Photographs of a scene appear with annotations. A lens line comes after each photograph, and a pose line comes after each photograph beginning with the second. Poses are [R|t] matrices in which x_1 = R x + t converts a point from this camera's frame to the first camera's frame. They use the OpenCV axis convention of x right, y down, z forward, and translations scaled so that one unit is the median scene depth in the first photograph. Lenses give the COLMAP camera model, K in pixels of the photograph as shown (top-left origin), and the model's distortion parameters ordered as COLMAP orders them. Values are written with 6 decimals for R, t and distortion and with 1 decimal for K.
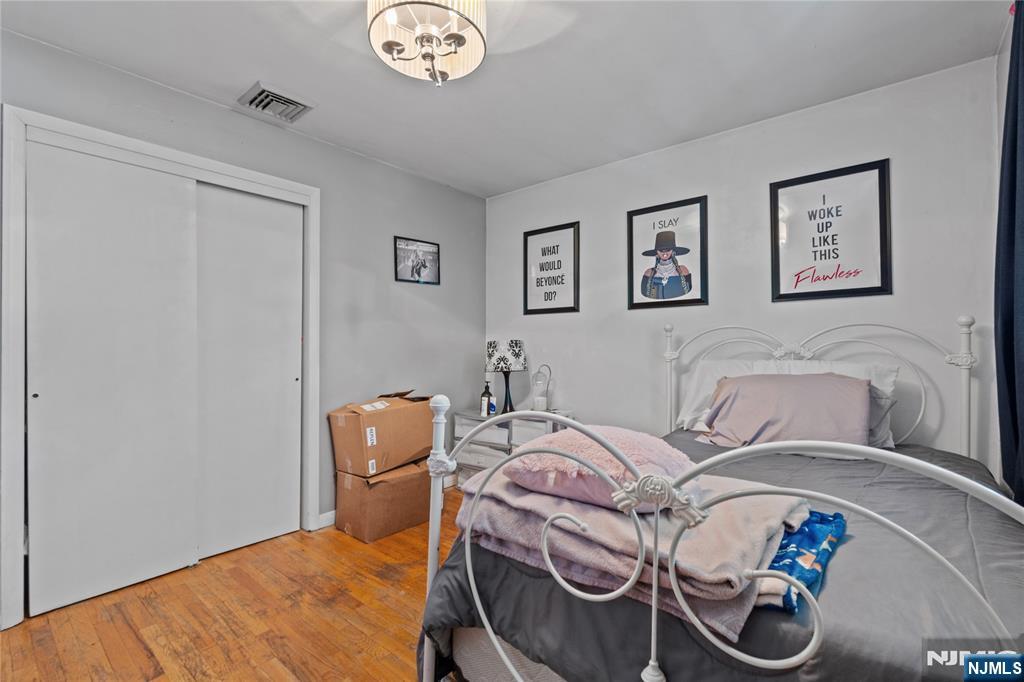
lens RADIAL K [[455.6, 0, 511.9], [0, 455.6, 339.5], [0, 0, 1]] dist [-0.004005, 0.000095]
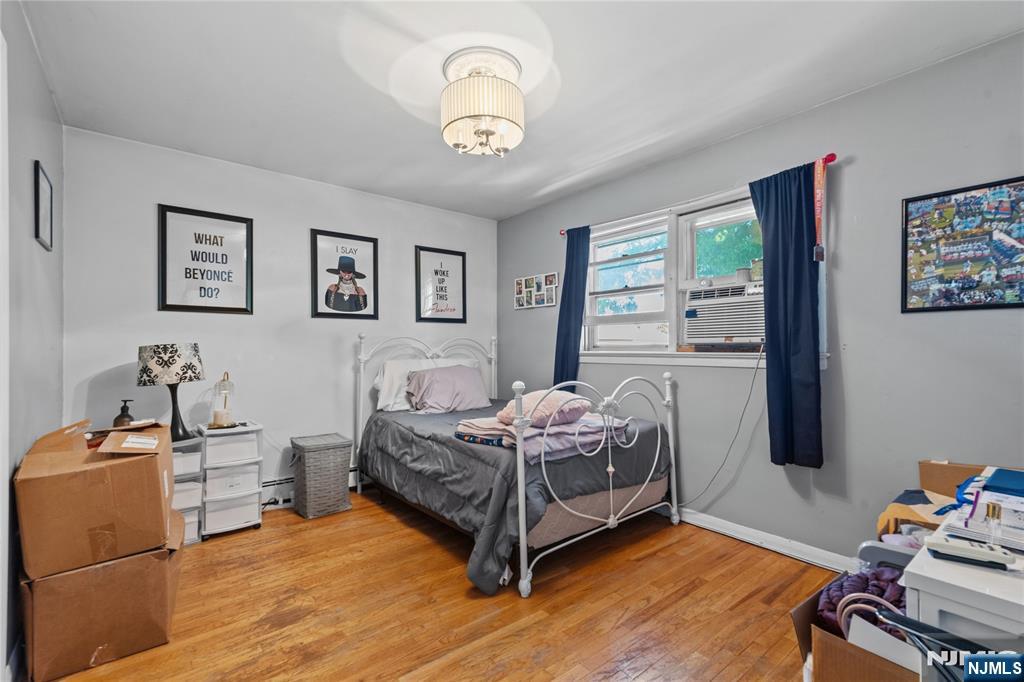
lens RADIAL K [[455.6, 0, 510.0], [0, 455.6, 347.1], [0, 0, 1]] dist [-0.004005, 0.000095]
pose [[0.200025, 0.007333, 0.979763, -0.780654], [-0.011278, 0.999923, -0.005182, 0.006991], [-0.979726, -0.010013, 0.200093, 0.329499]]
